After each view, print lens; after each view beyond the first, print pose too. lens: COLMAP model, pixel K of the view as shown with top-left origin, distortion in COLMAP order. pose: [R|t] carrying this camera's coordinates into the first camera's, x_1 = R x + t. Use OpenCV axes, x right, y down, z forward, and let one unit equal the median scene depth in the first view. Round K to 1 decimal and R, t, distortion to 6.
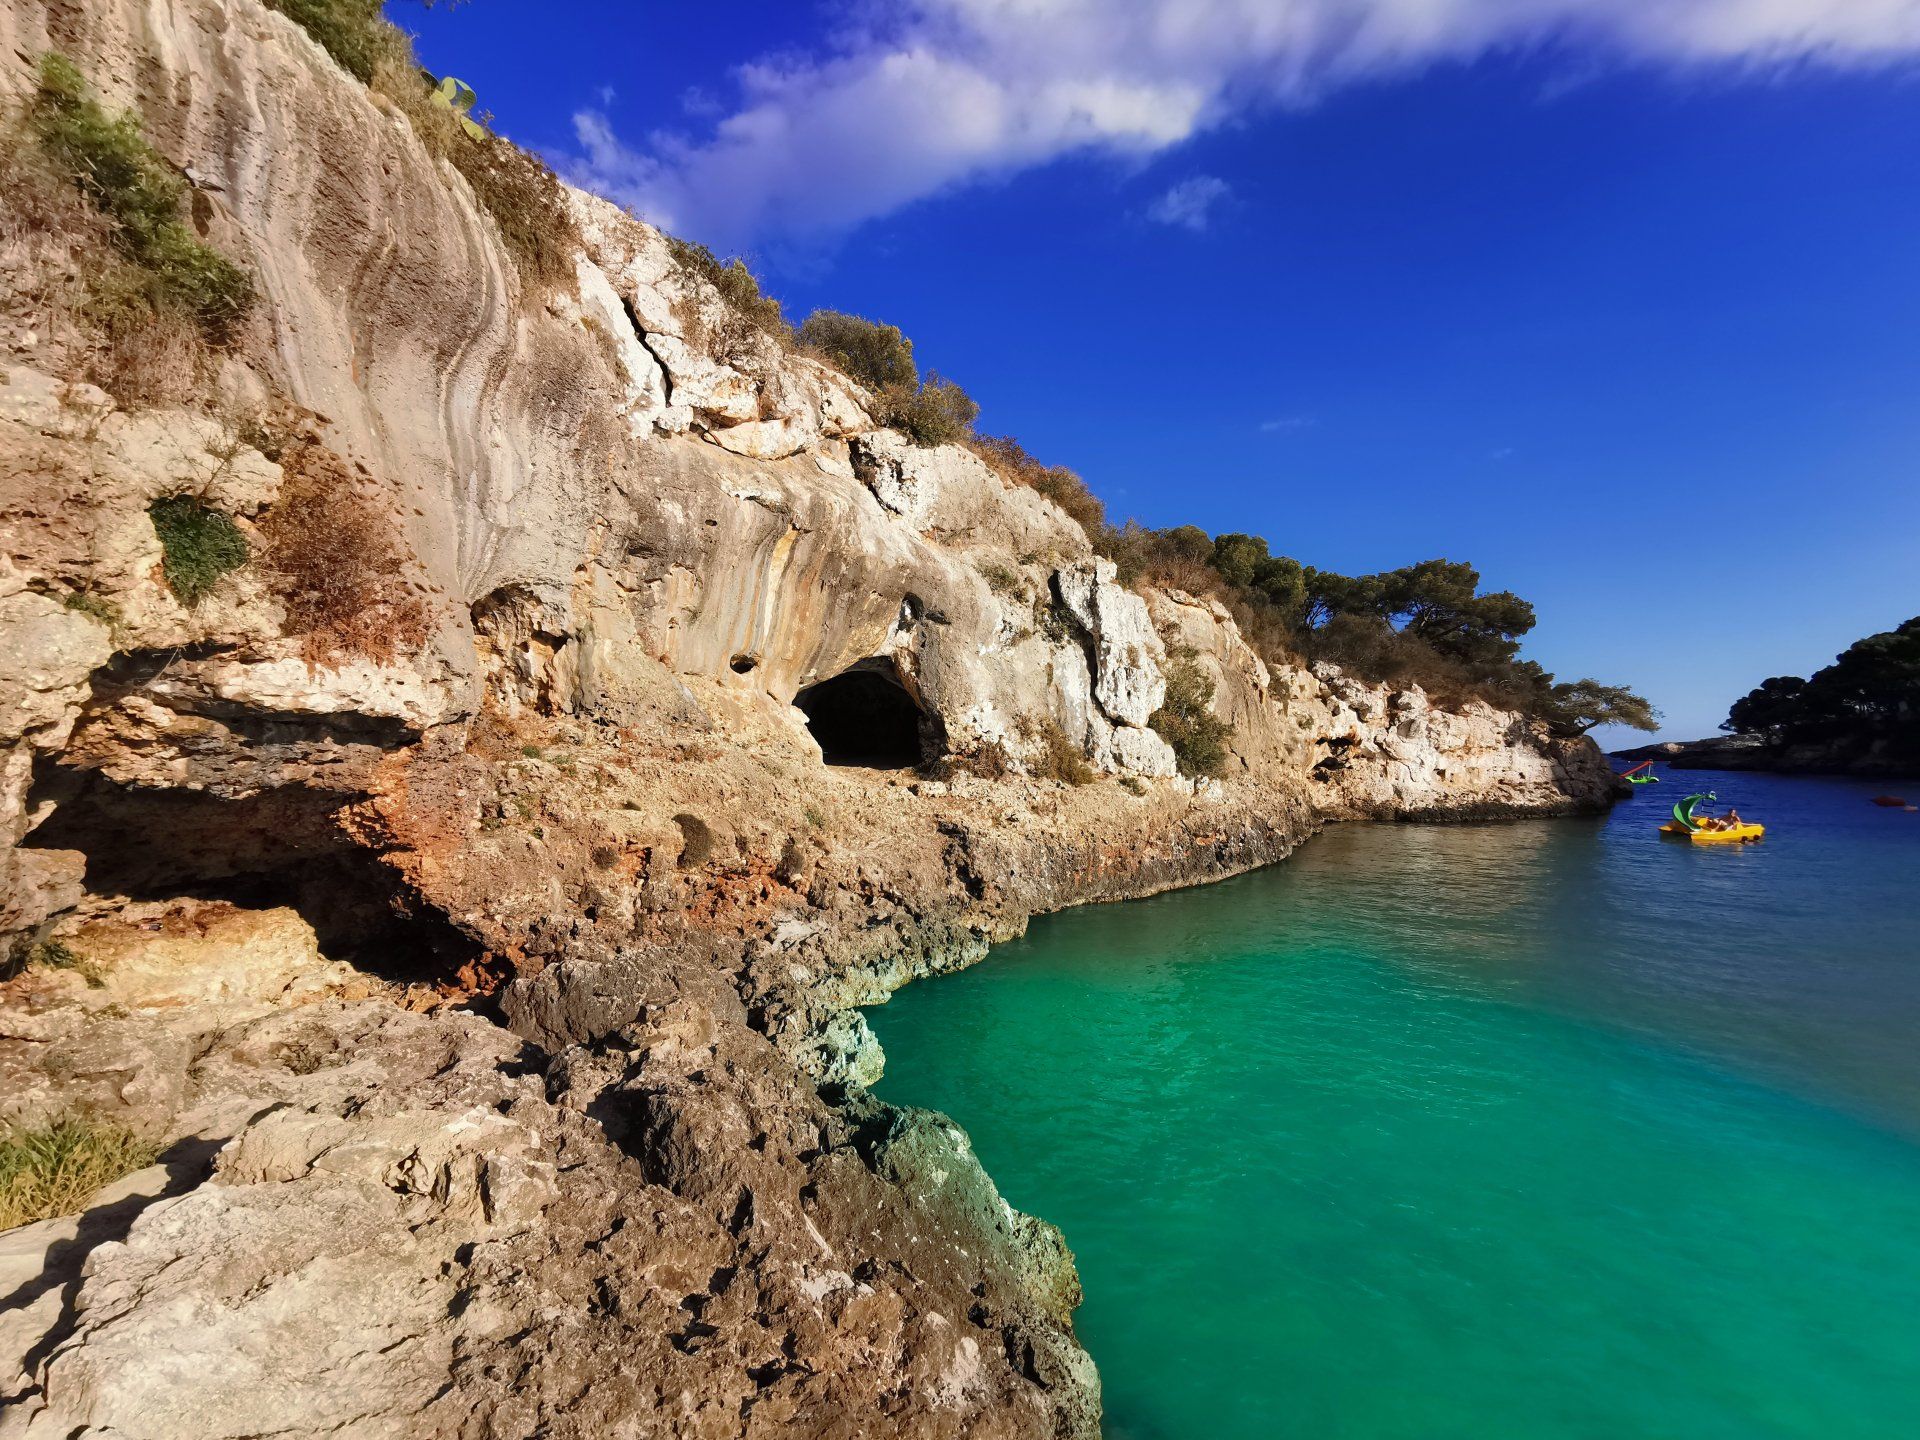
lens RADIAL K [[881.8, 0, 954.9], [0, 881.8, 723.1], [0, 0, 1]] dist [-0.006193, 0.006661]
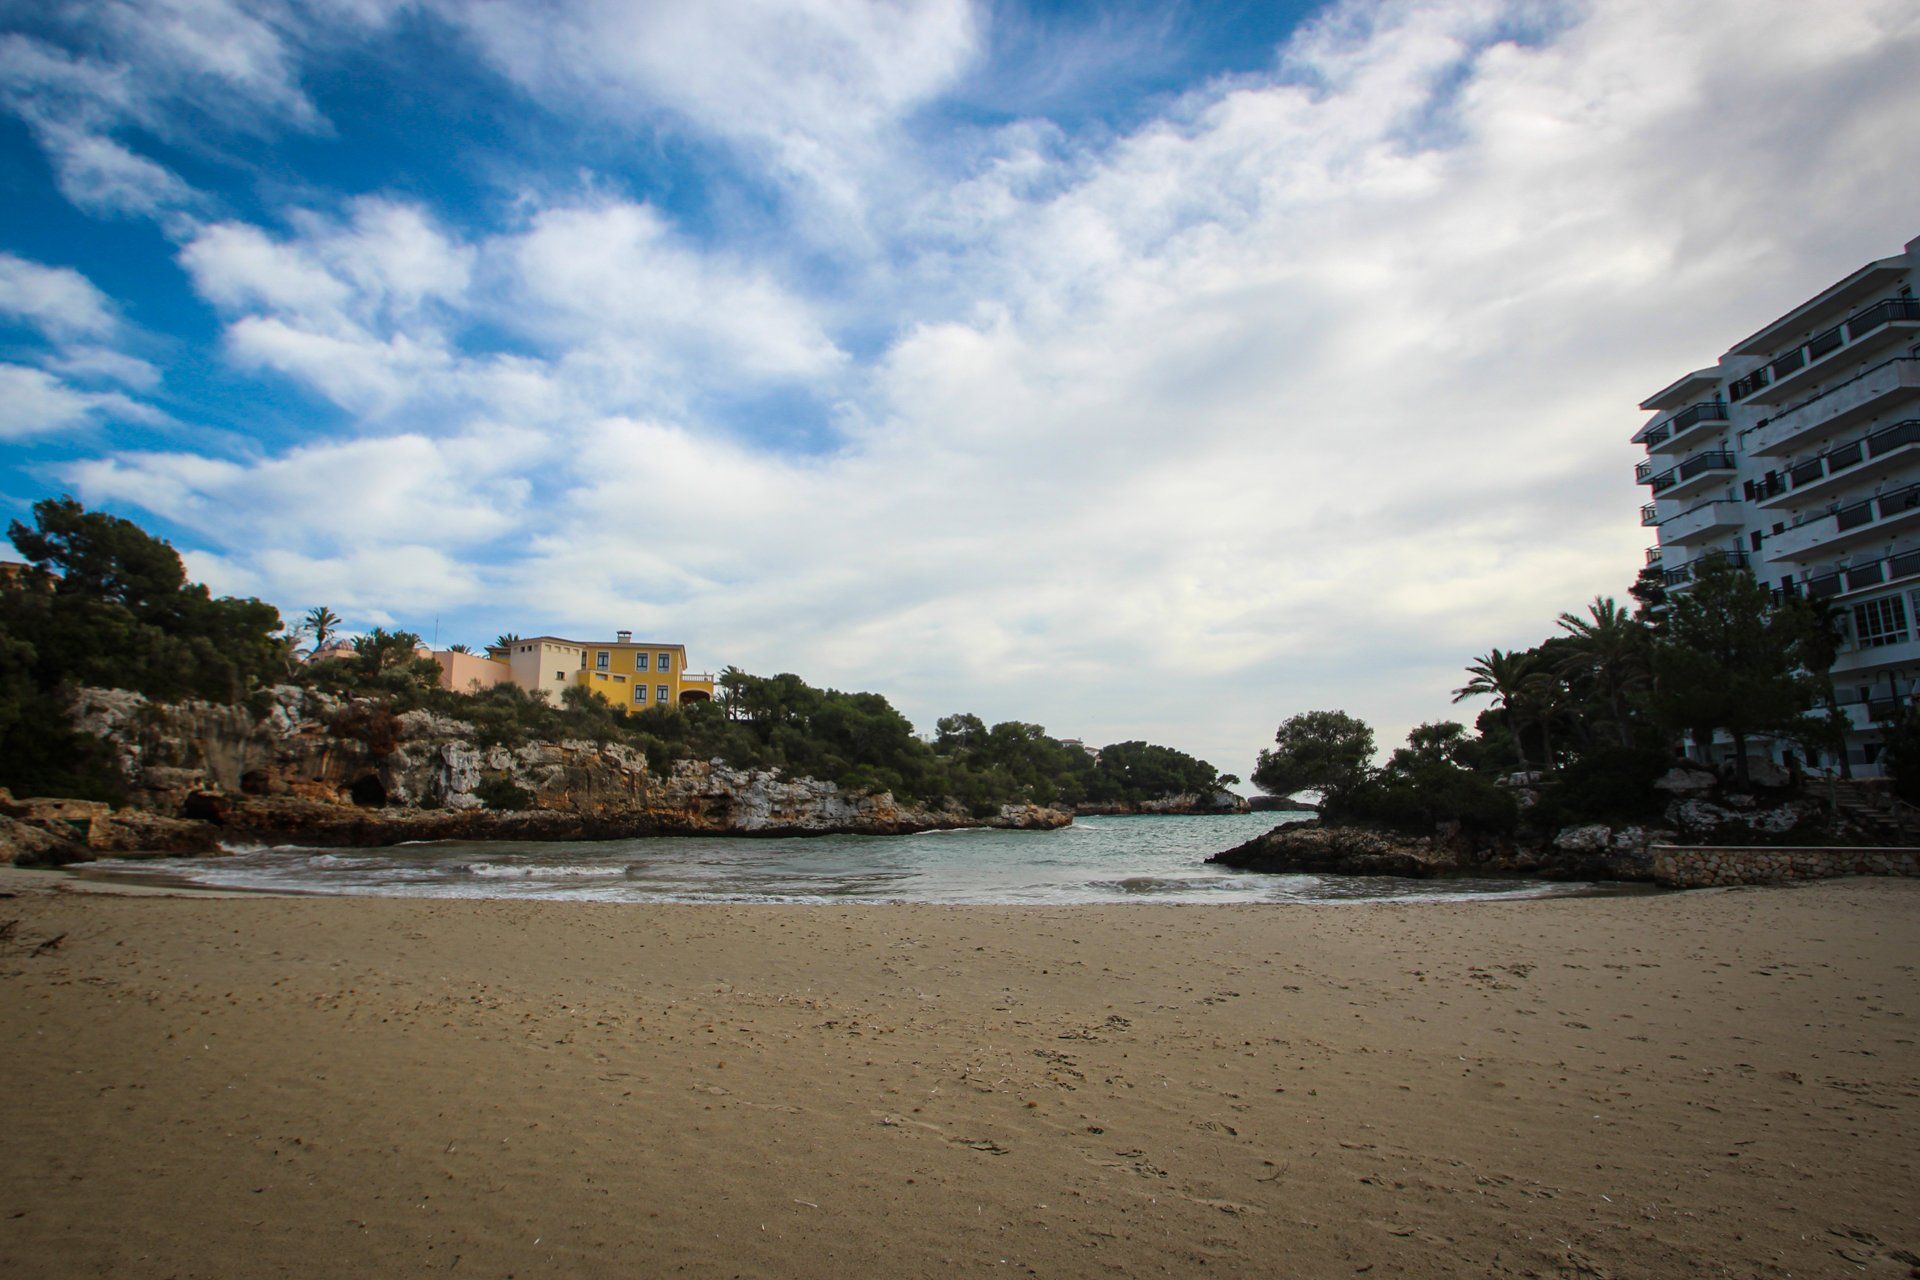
lens RADIAL K [[989.9, 0, 895.1], [0, 989.9, 632.3], [0, 0, 1]] dist [-0.003155, -0.008156]
pose [[0.989653, -0.025271, -0.141239, 2.593403], [0.005291, 0.990125, -0.140085, -0.072962], [0.143385, 0.137889, 0.980014, -2.741334]]
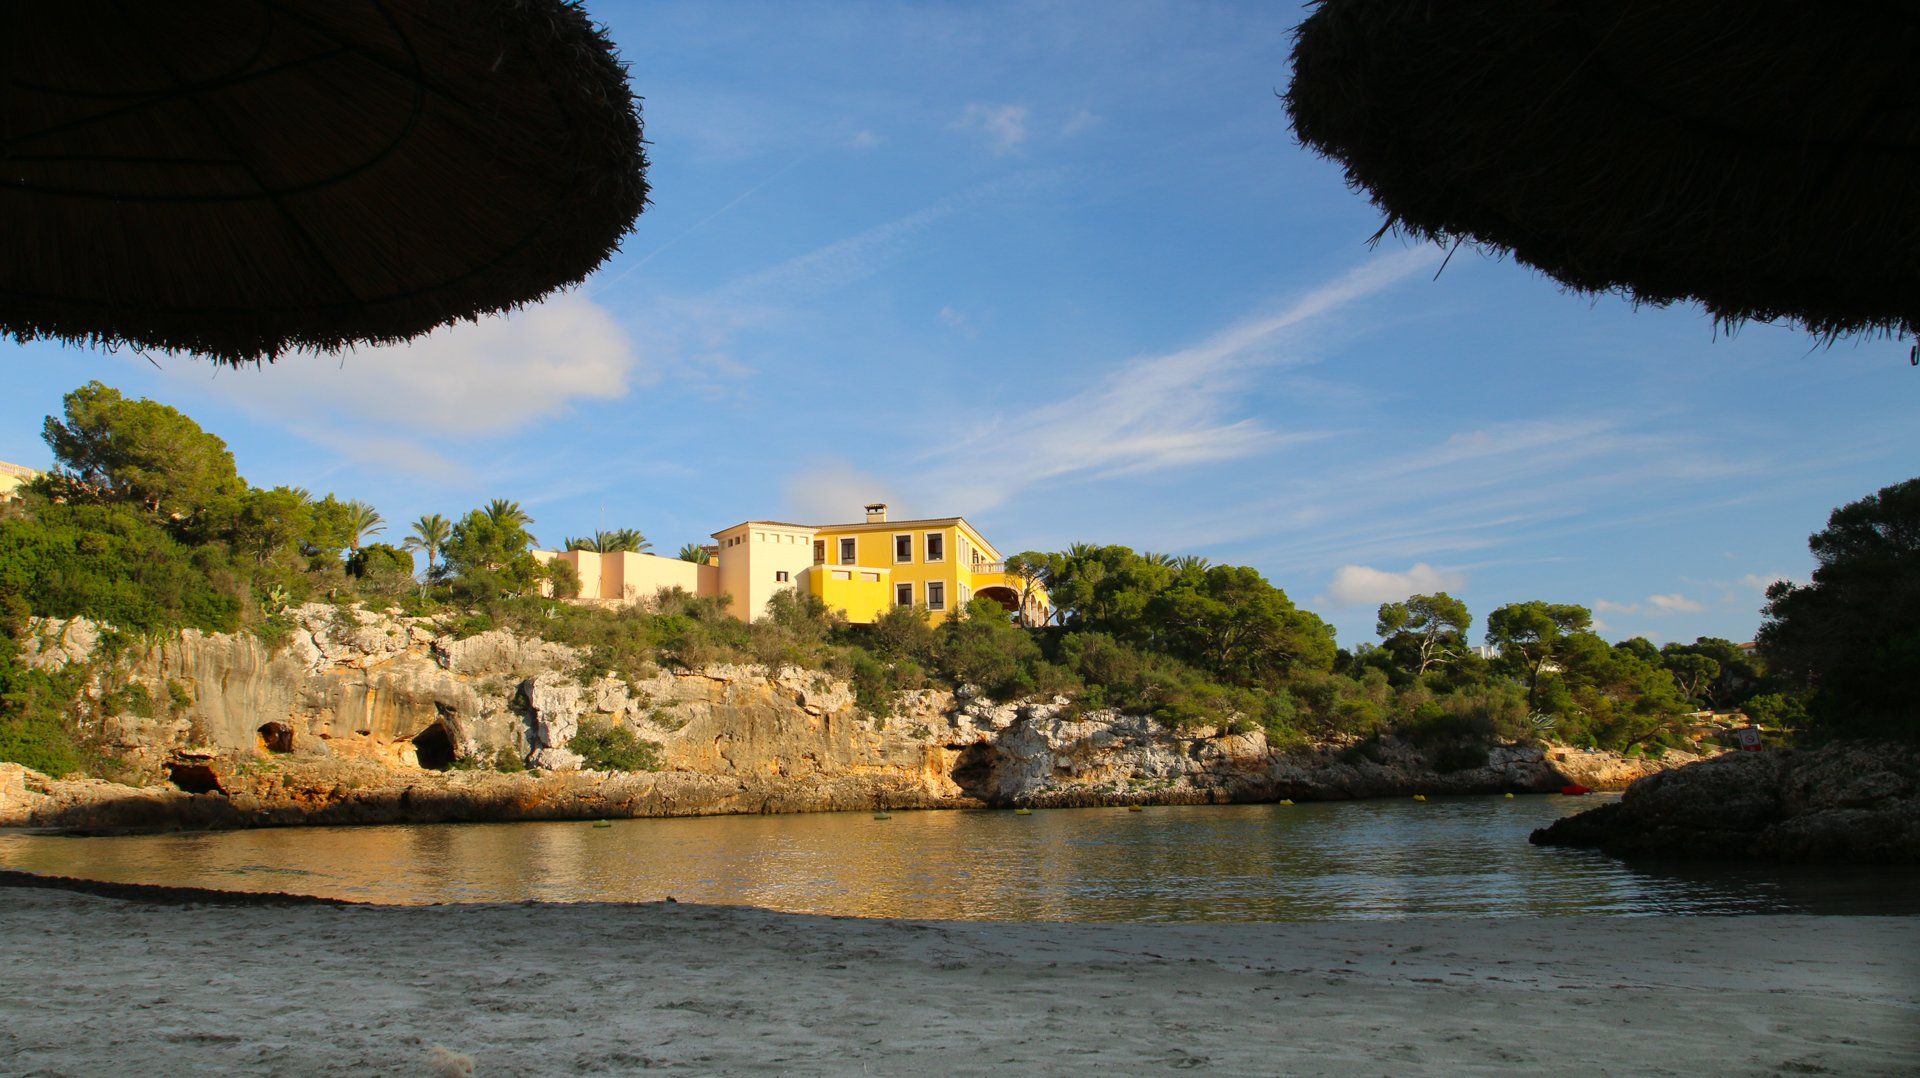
lens RADIAL K [[1439.0, 0, 912.0], [0, 1439.0, 541.9], [0, 0, 1]] dist [-0.054456, 0.014762]
pose [[0.854131, -0.101652, -0.510026, 3.214450], [0.036248, 0.989963, -0.136602, 0.018961], [0.518793, 0.098188, 0.849243, -1.861851]]
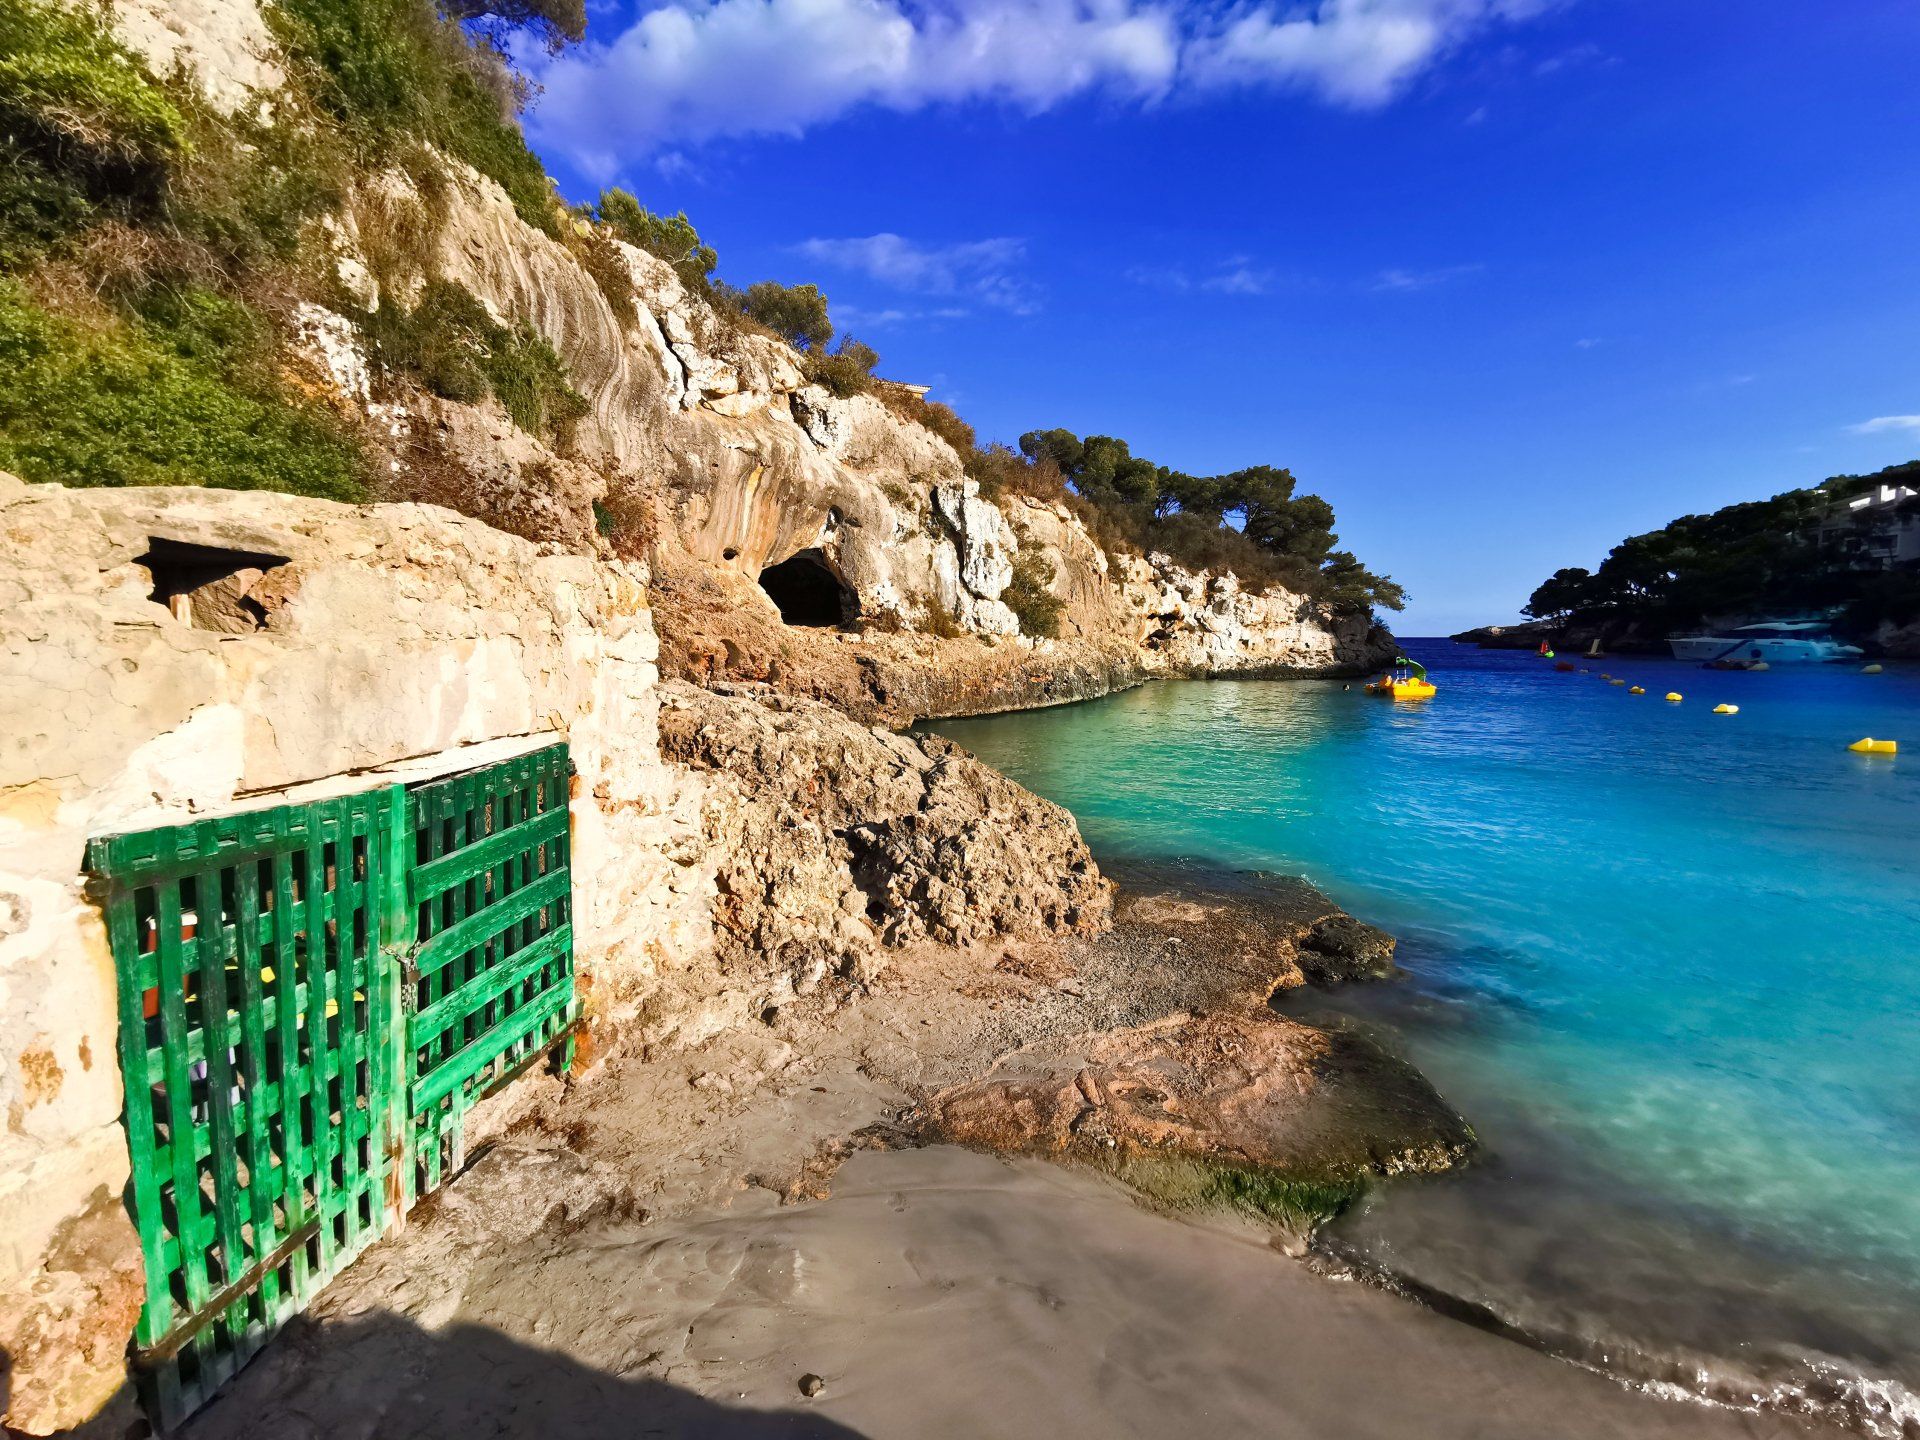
lens RADIAL K [[881.8, 0, 961.5], [0, 881.8, 717.6], [0, 0, 1]] dist [-0.006193, 0.006661]
pose [[0.992188, -0.008123, 0.124485, -0.024523], [-0.007737, 0.991950, 0.126392, 0.014874], [-0.124509, -0.126368, 0.984139, -0.479327]]
